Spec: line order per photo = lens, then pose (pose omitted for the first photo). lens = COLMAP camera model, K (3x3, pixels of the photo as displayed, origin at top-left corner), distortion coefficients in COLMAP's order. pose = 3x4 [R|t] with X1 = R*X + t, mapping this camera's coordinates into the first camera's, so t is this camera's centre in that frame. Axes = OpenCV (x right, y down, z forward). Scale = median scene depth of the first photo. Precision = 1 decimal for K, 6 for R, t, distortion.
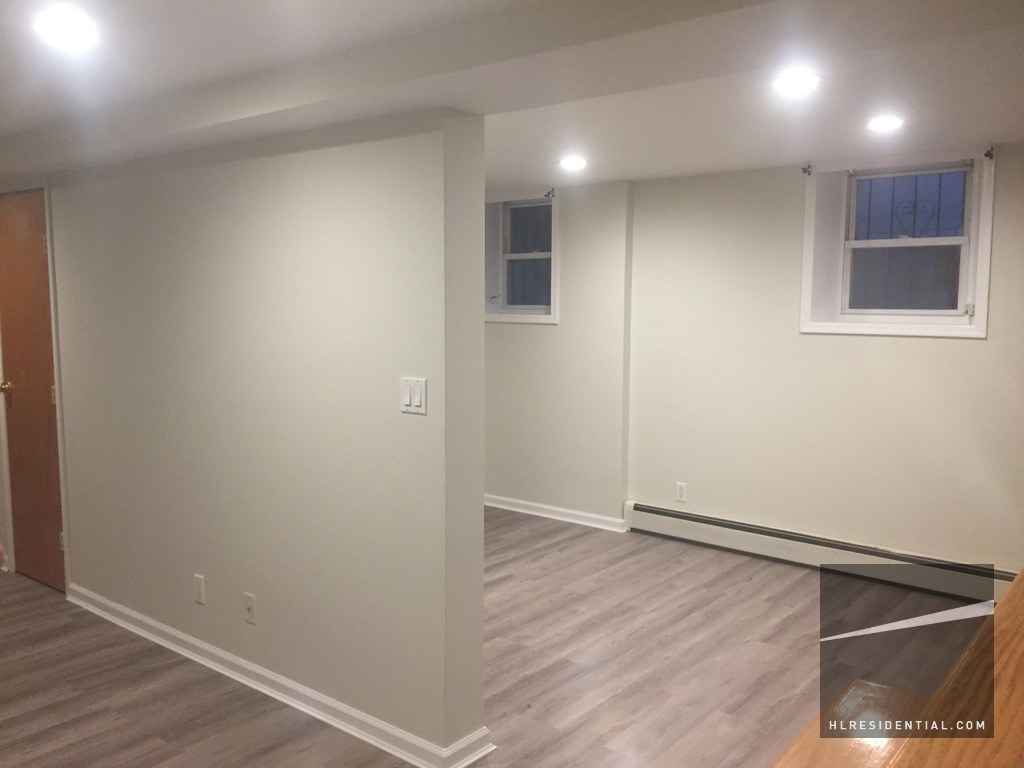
lens RADIAL K [[877.1, 0, 519.5], [0, 877.1, 377.8], [0, 0, 1]] dist [0.064396, -0.064958]
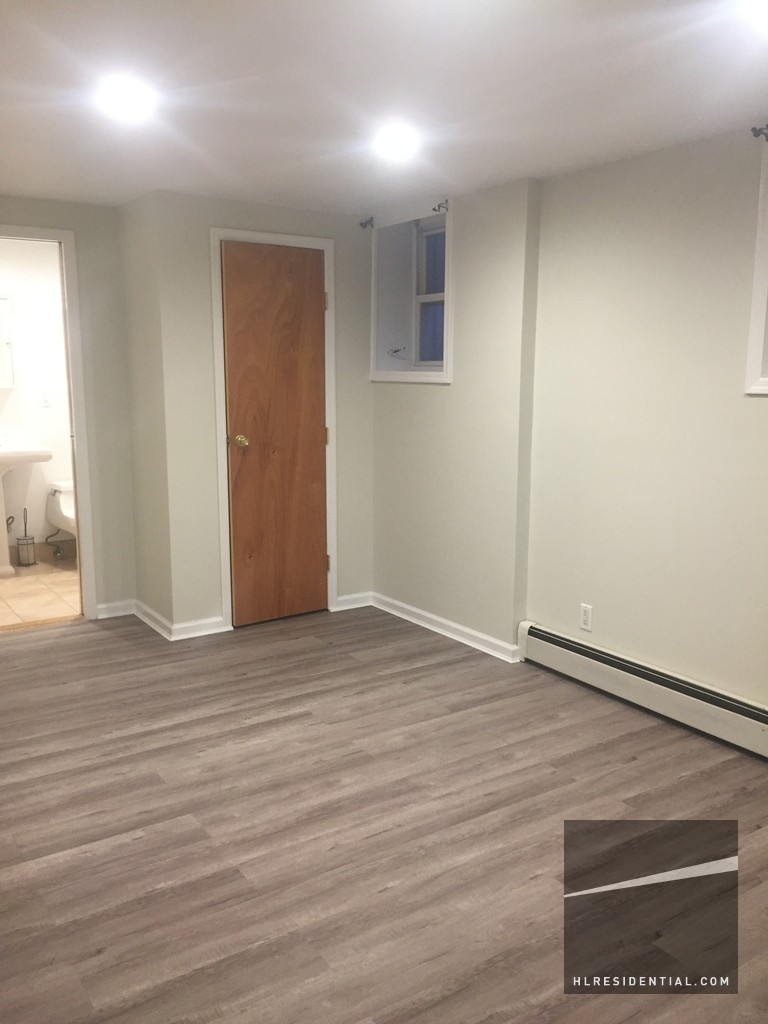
lens RADIAL K [[877.1, 0, 390.2], [0, 877.1, 511.1], [0, 0, 1]] dist [0.064396, -0.064958]
pose [[0.956802, 0.046152, -0.287055, 0.266293], [-0.026129, 0.996975, 0.073198, -0.006463], [0.289565, -0.062536, 0.955113, 0.306540]]
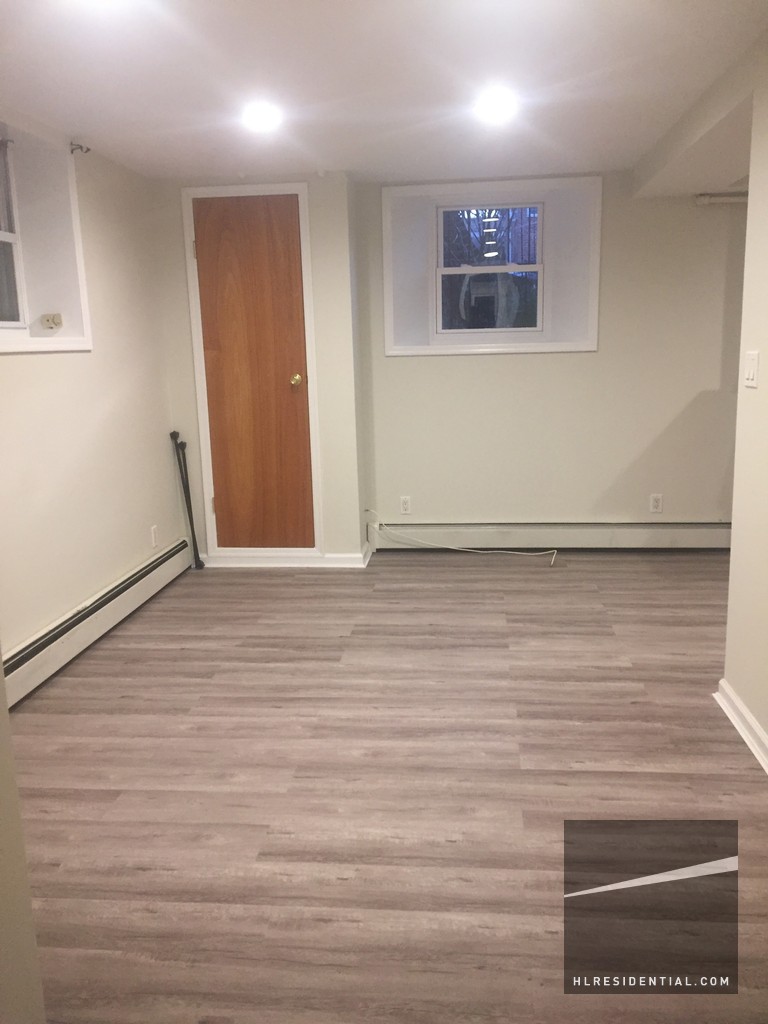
lens RADIAL K [[877.1, 0, 384.6], [0, 877.1, 518.8], [0, 0, 1]] dist [0.064396, -0.064958]
pose [[-0.548666, -0.159227, 0.820739, -0.418197], [0.101569, 0.961730, 0.254479, -0.072780], [-0.829849, 0.222986, -0.511495, 1.148987]]
